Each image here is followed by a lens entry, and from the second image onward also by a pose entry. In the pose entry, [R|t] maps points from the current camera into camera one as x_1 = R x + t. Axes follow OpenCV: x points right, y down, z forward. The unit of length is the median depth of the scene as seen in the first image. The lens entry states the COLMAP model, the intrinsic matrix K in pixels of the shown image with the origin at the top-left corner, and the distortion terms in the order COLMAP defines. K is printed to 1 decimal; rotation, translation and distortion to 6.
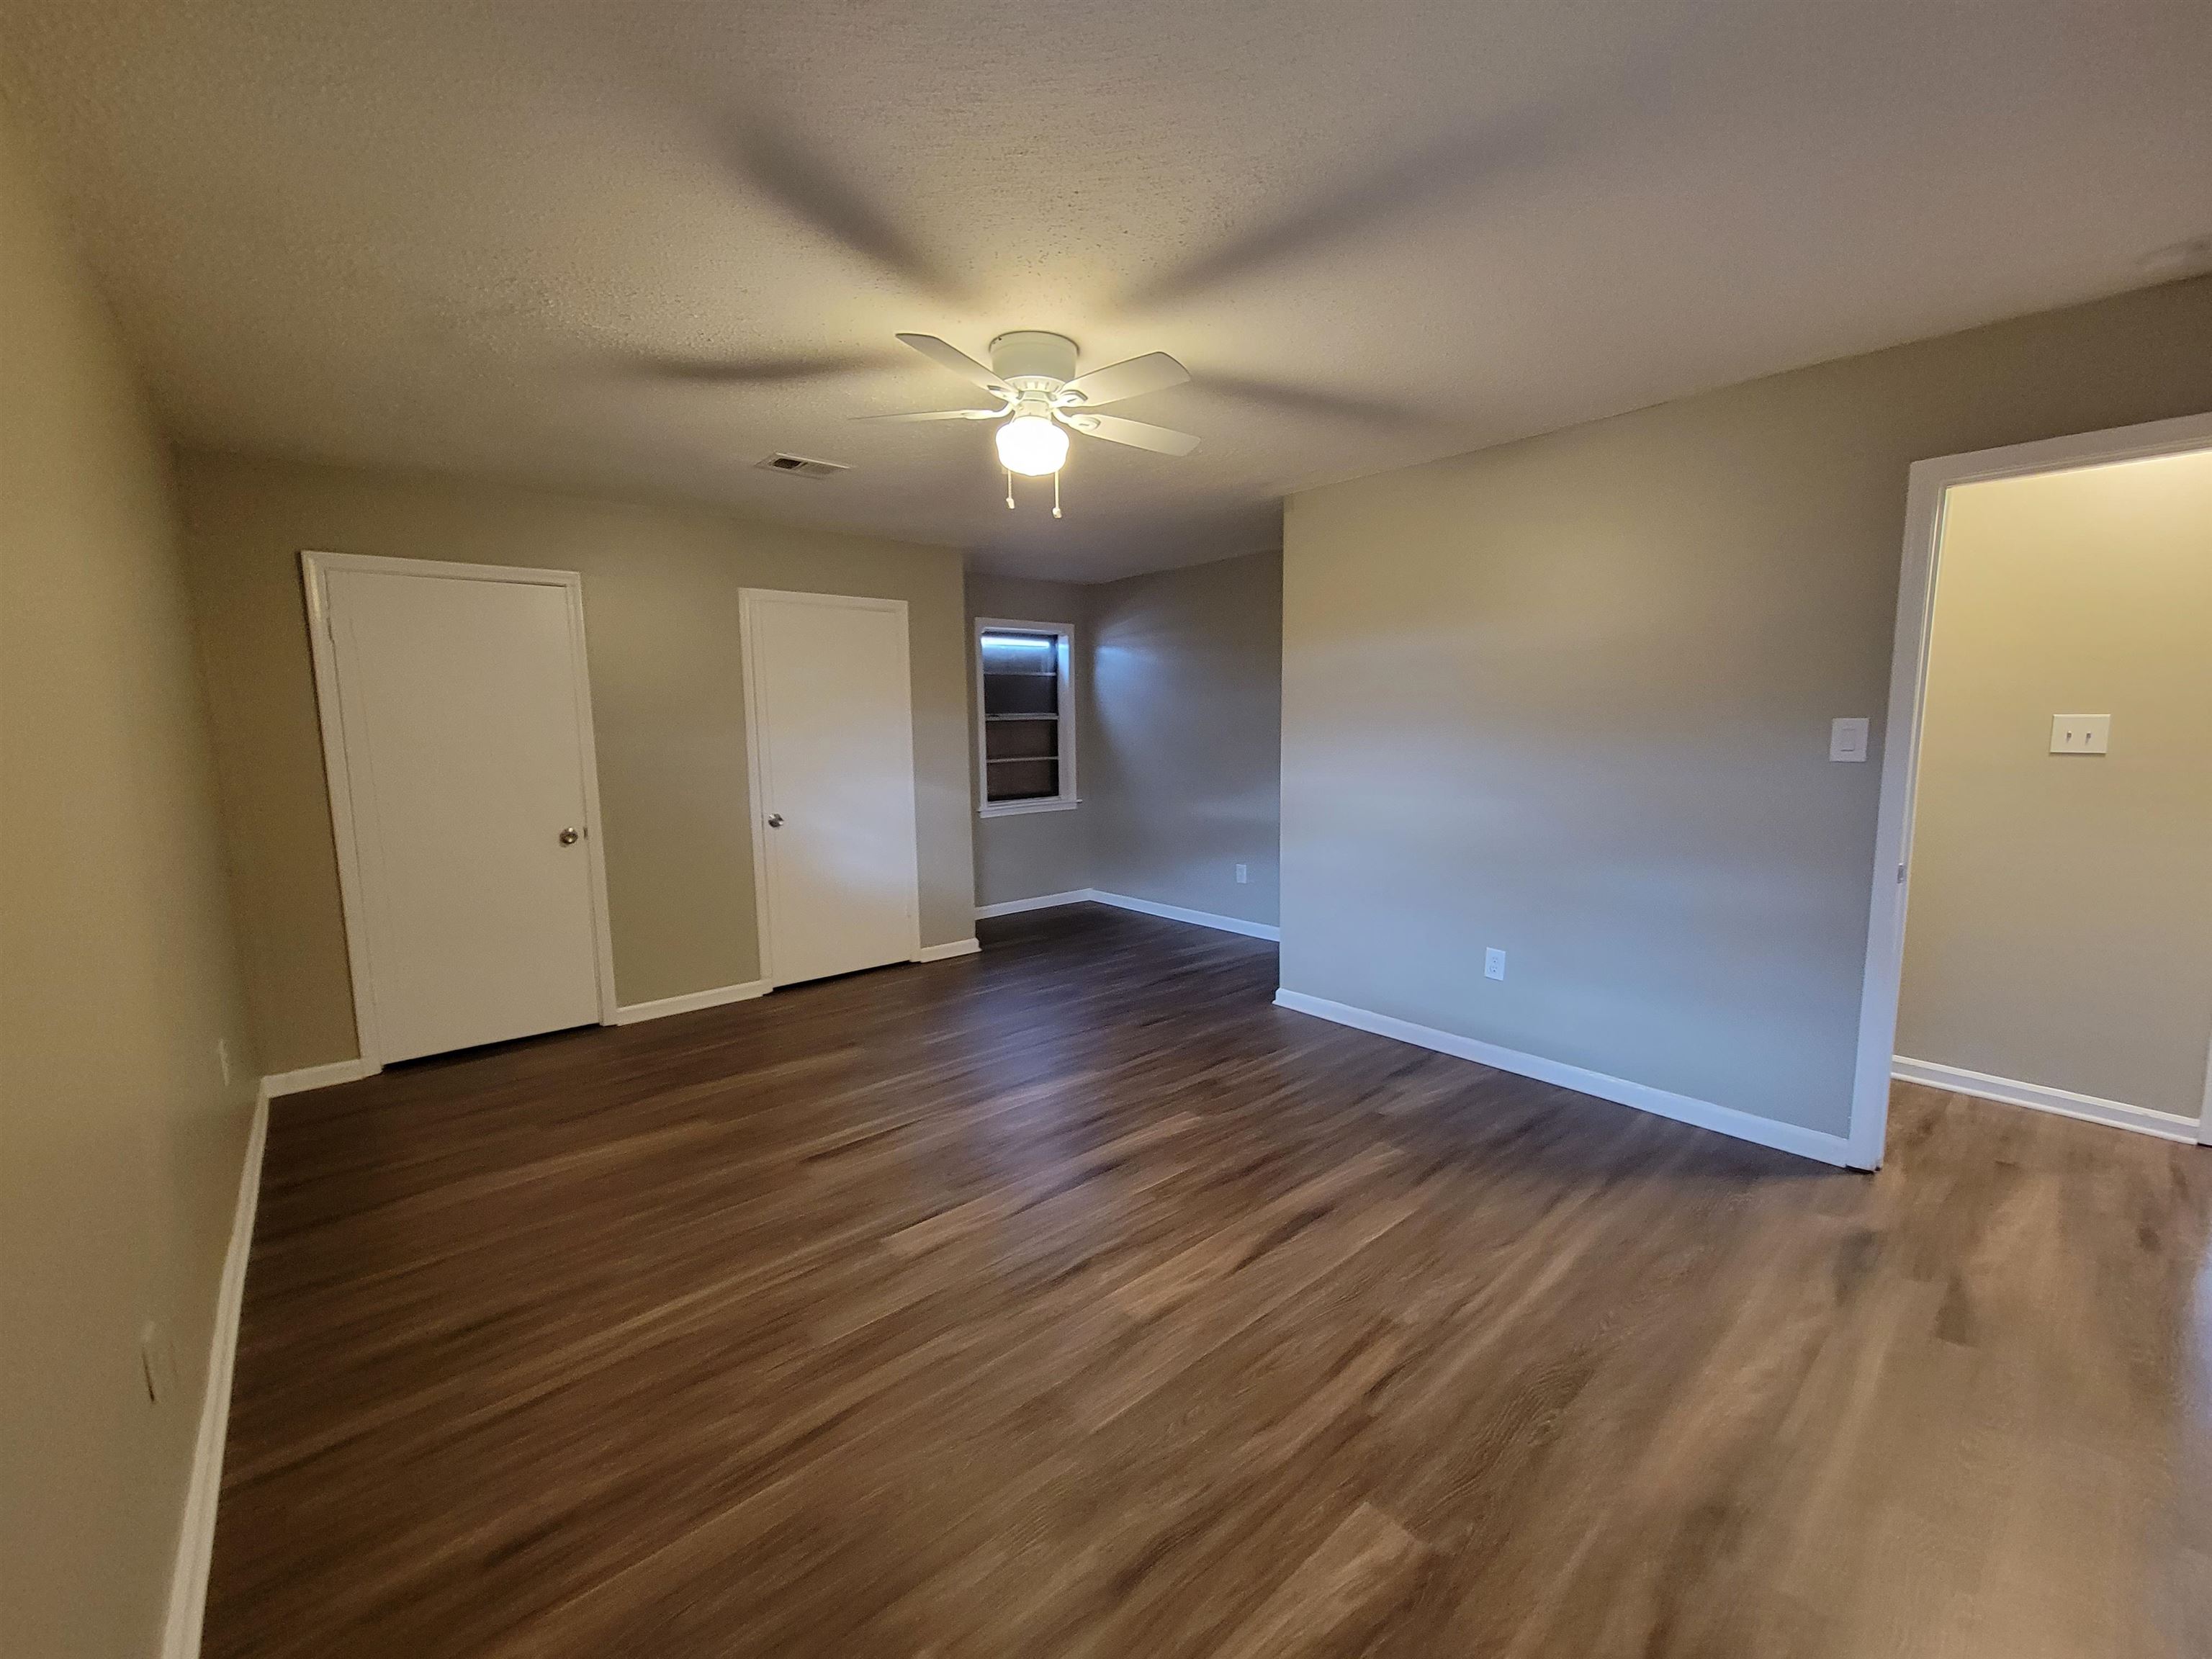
lens RADIAL K [[903.7, 0, 1108.4], [0, 903.7, 828.0], [0, 0, 1]] dist [-0.000647, -0.000513]
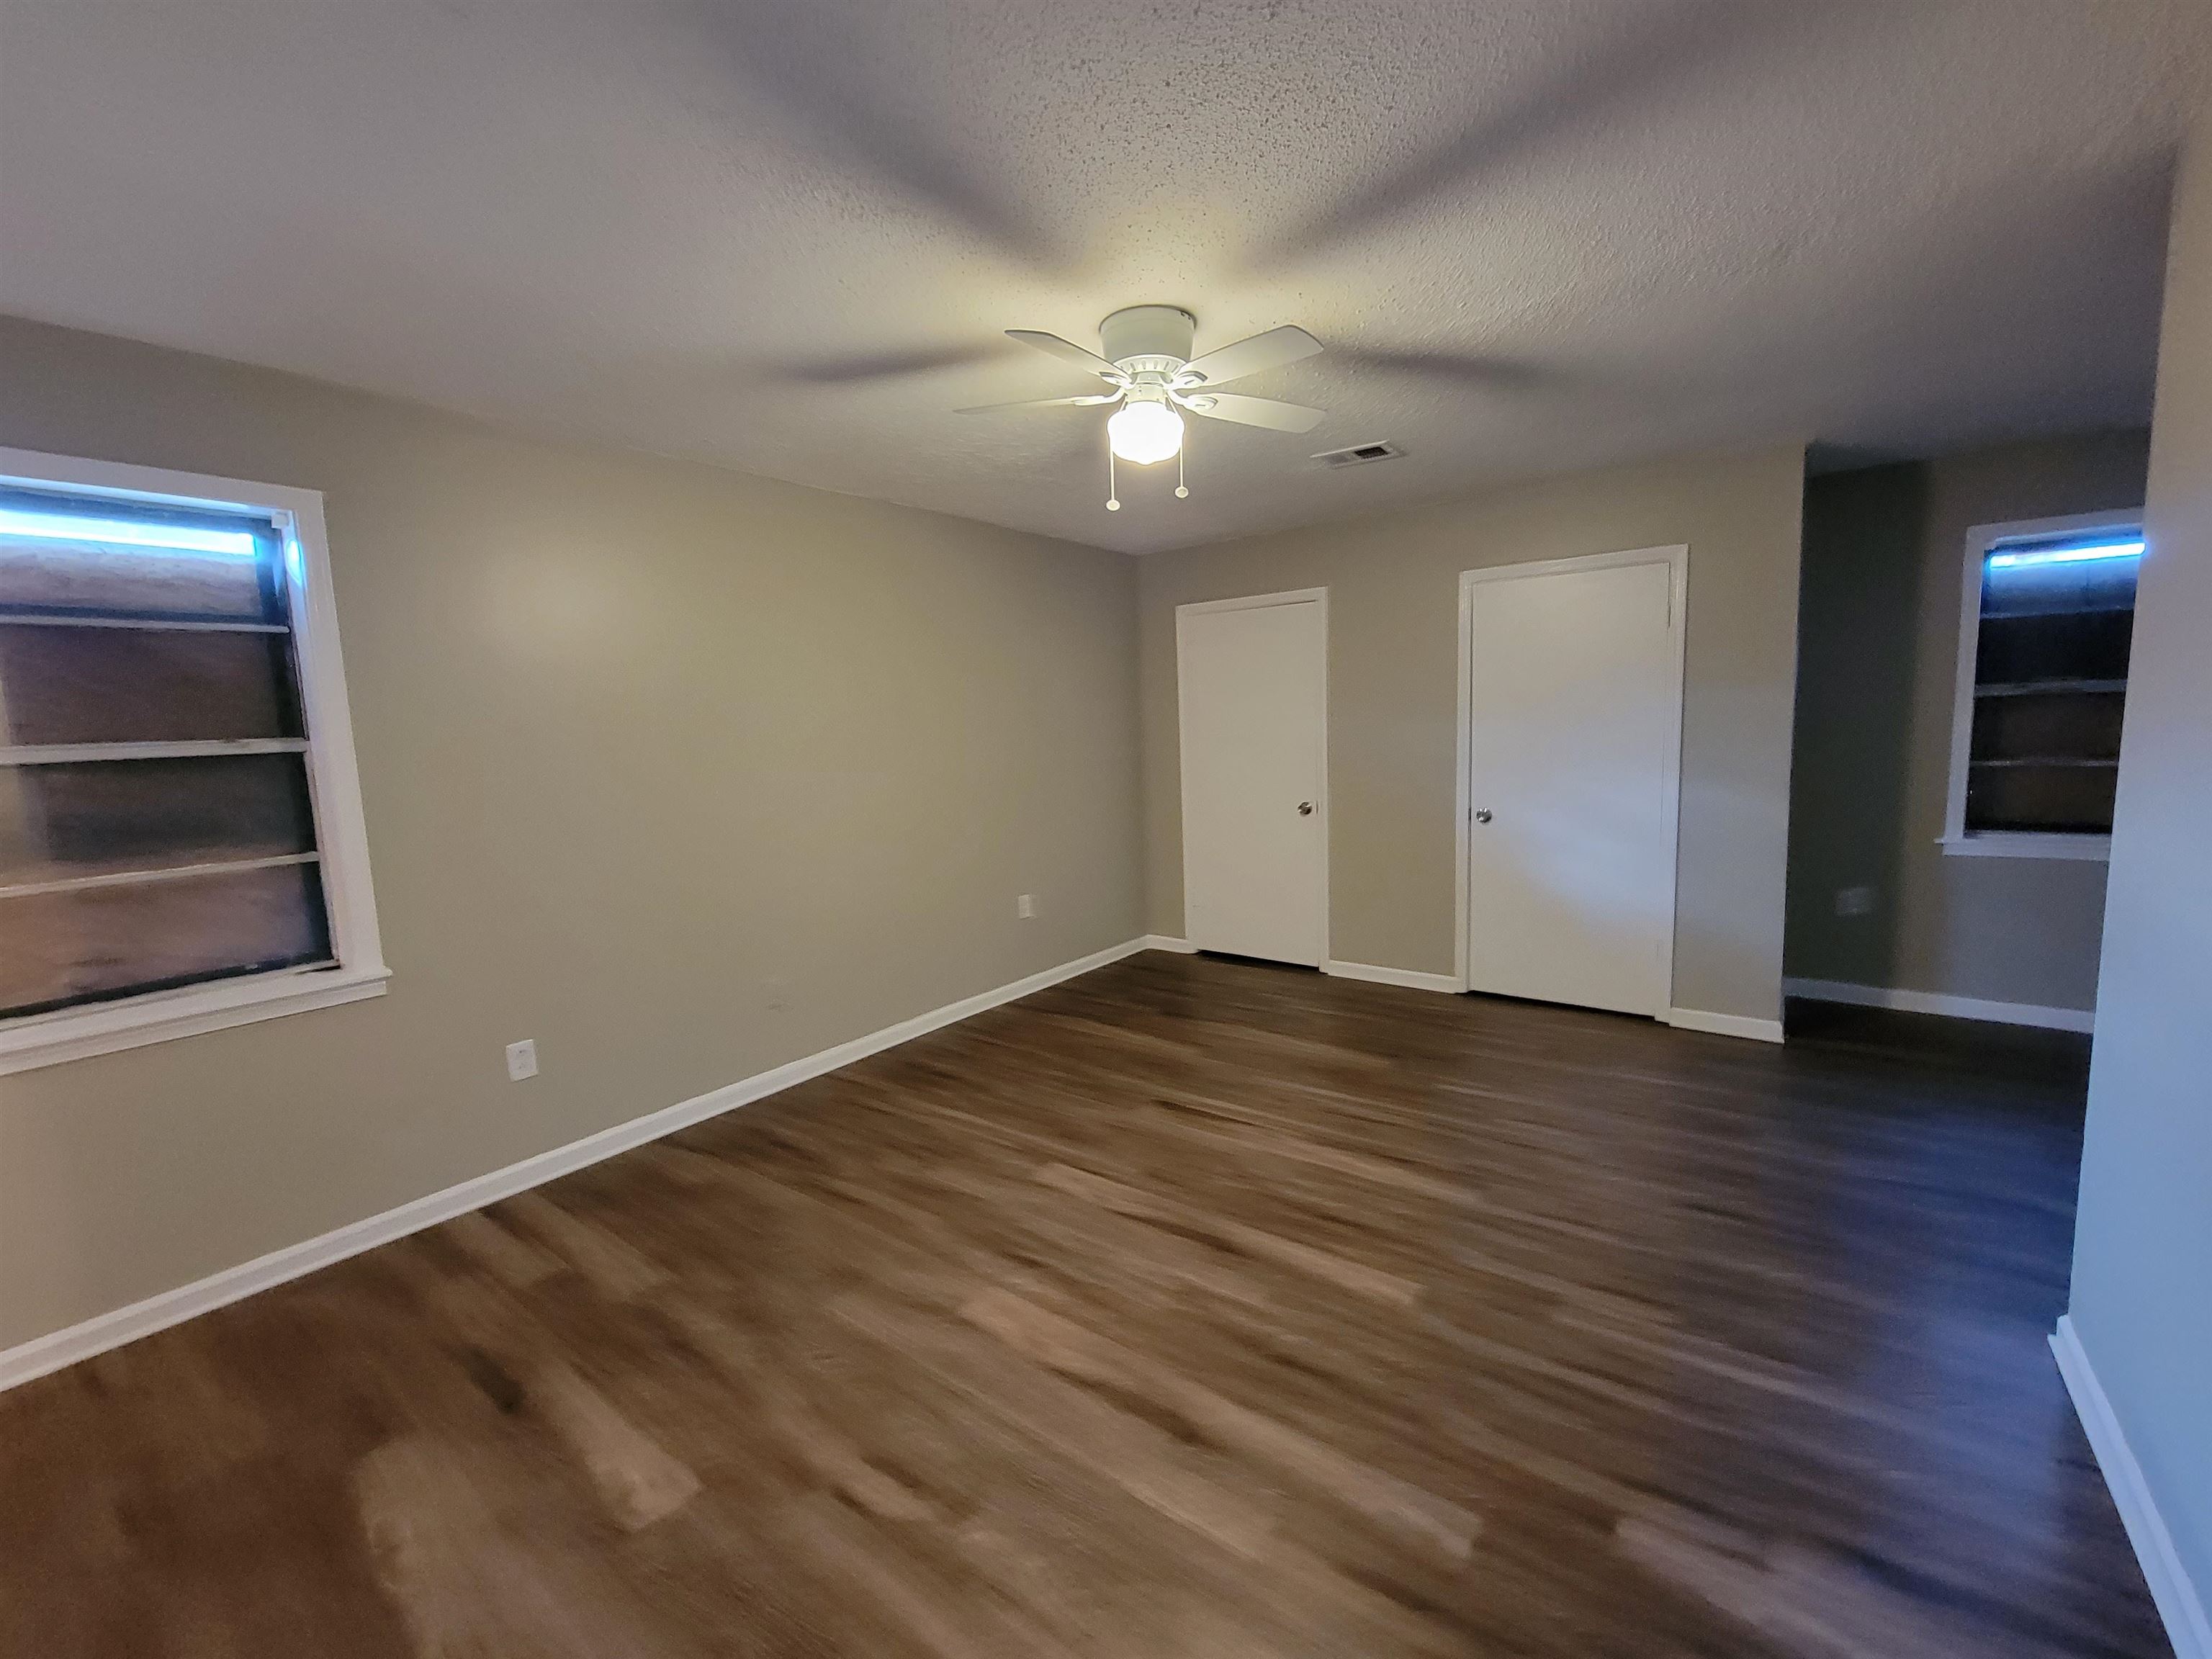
lens RADIAL K [[904.7, 0, 1105.4], [0, 904.7, 833.7], [0, 0, 1]] dist [0.020370, -0.013595]
pose [[0.215335, 0.125145, -0.968488, 0.806996], [-0.085933, 0.990336, 0.108861, -0.101742], [0.972752, 0.059784, 0.224008, 0.714269]]
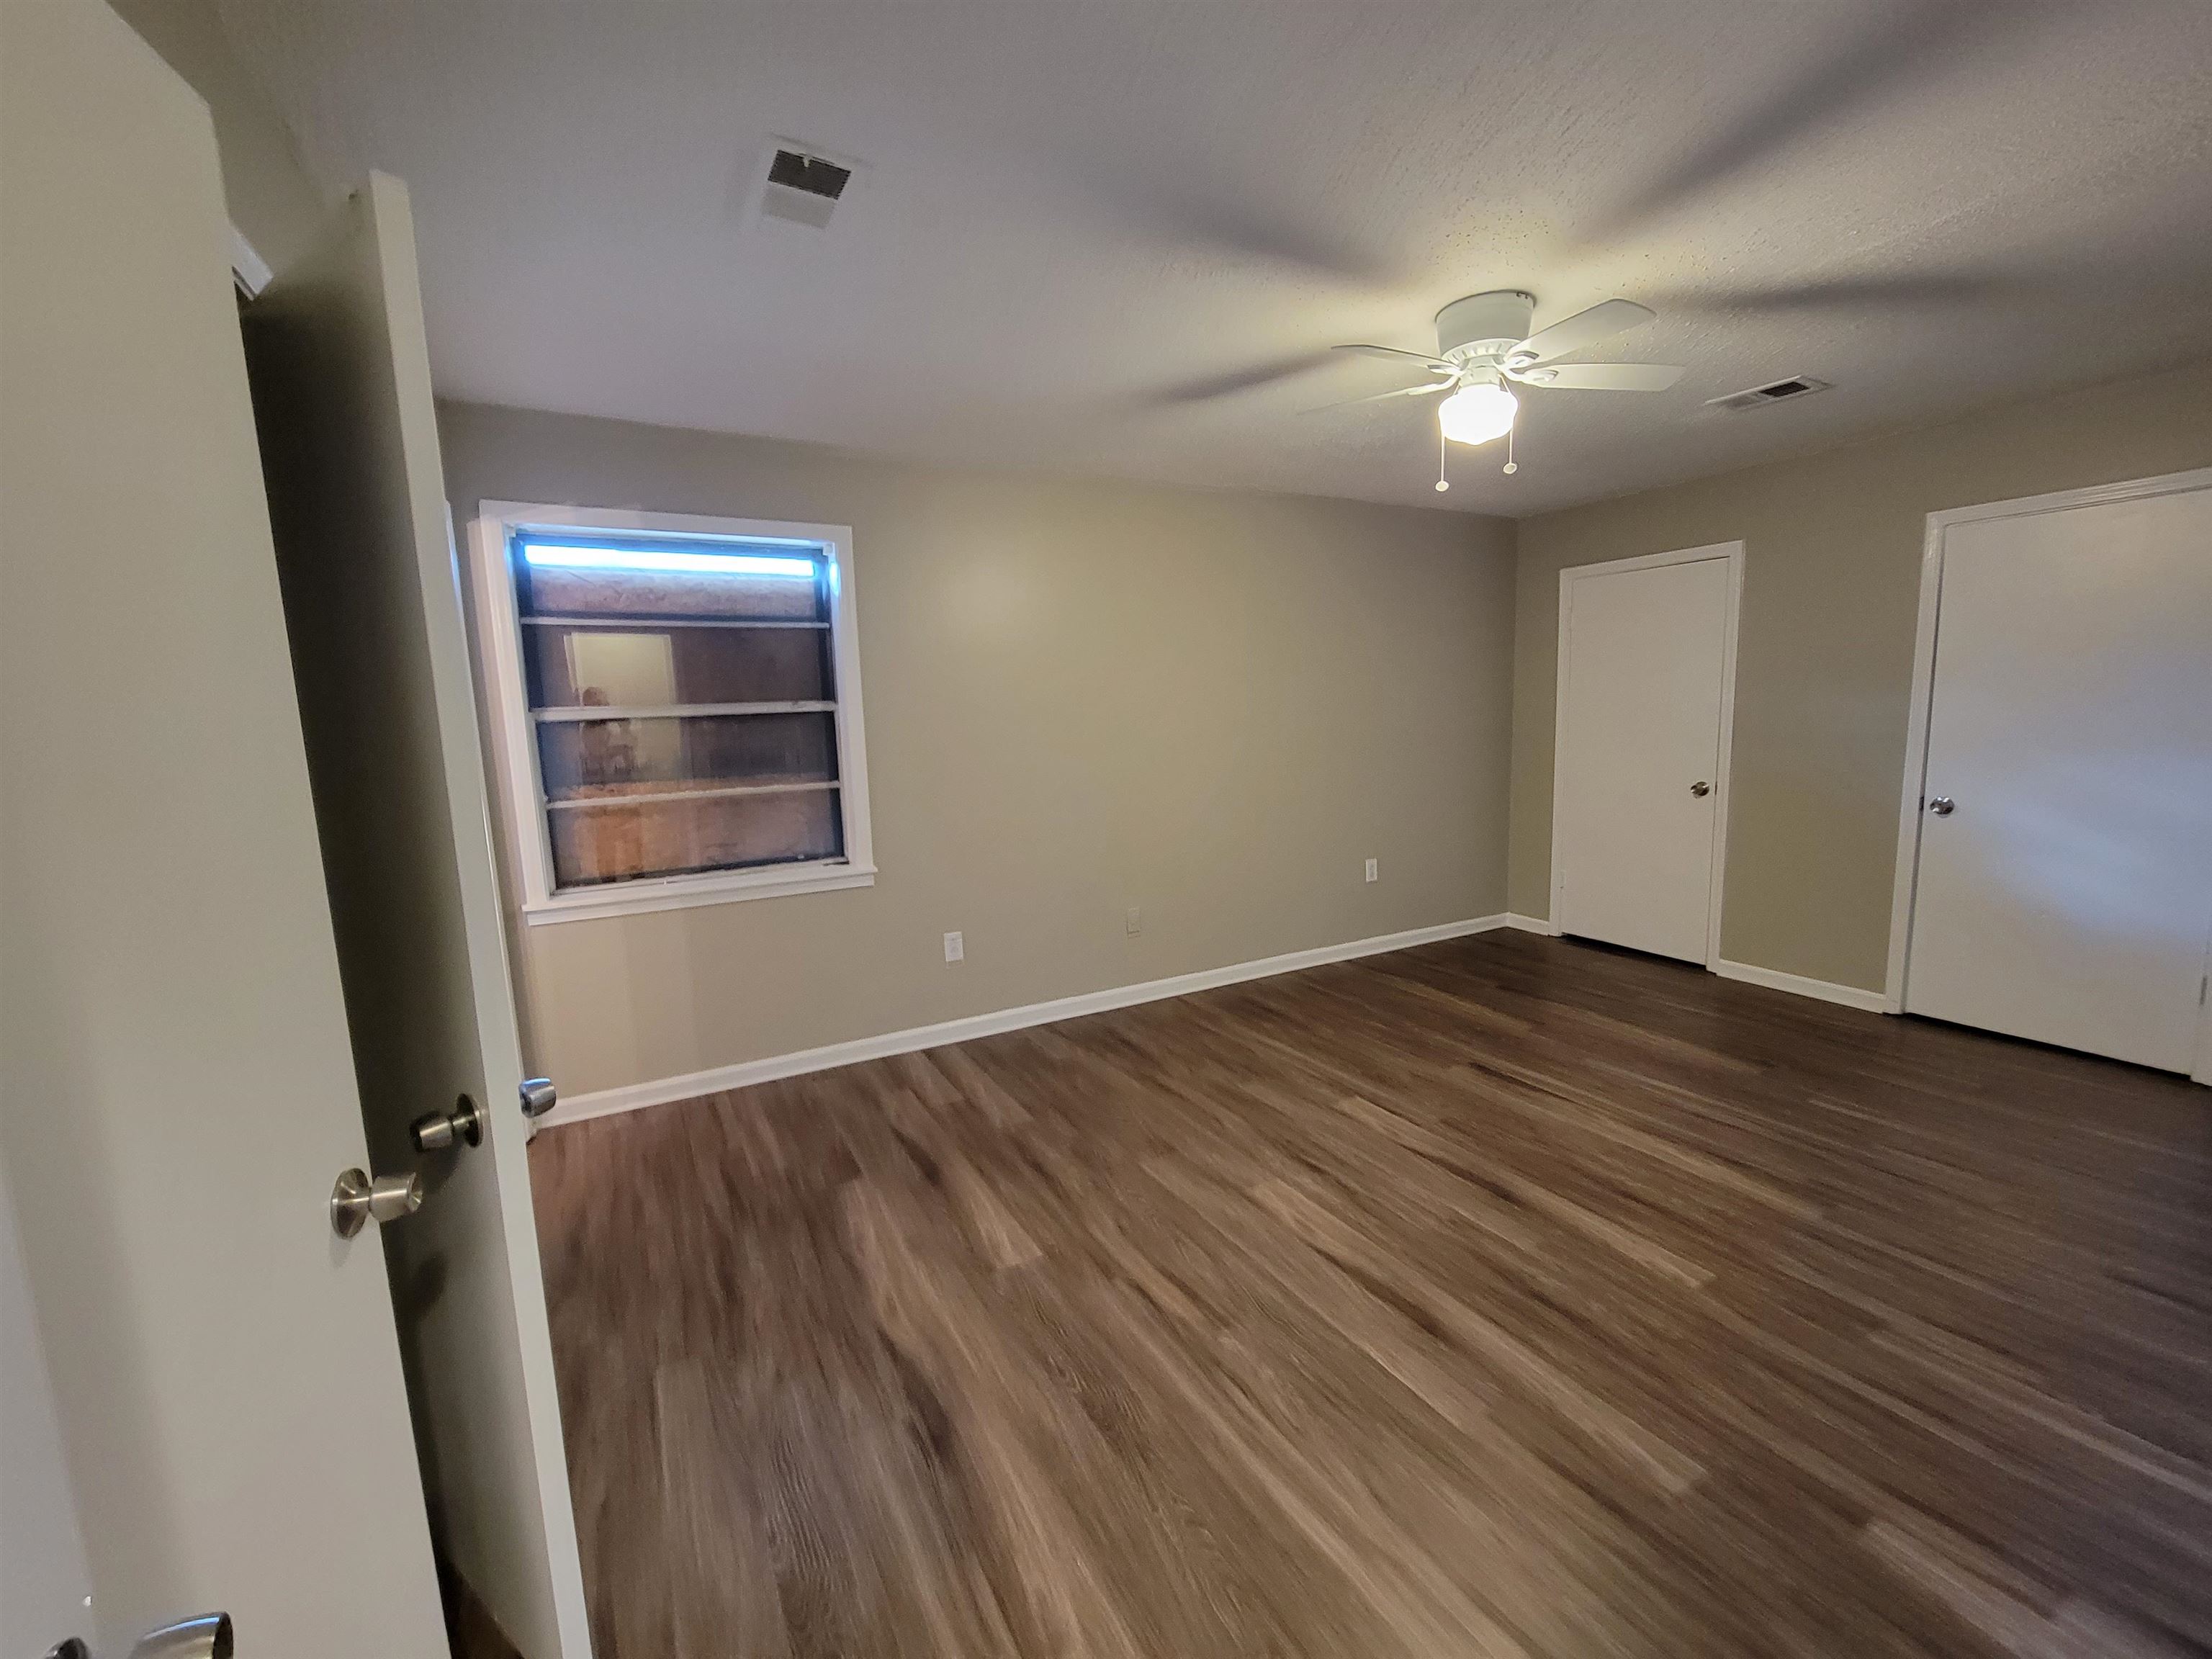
lens RADIAL K [[903.7, 0, 1108.4], [0, 903.7, 828.0], [0, 0, 1]] dist [-0.000647, -0.000513]
pose [[-0.208410, 0.150873, -0.966335, 0.943285], [-0.086546, 0.981310, 0.171876, -0.107225], [0.974205, 0.119453, -0.191457, 0.788821]]
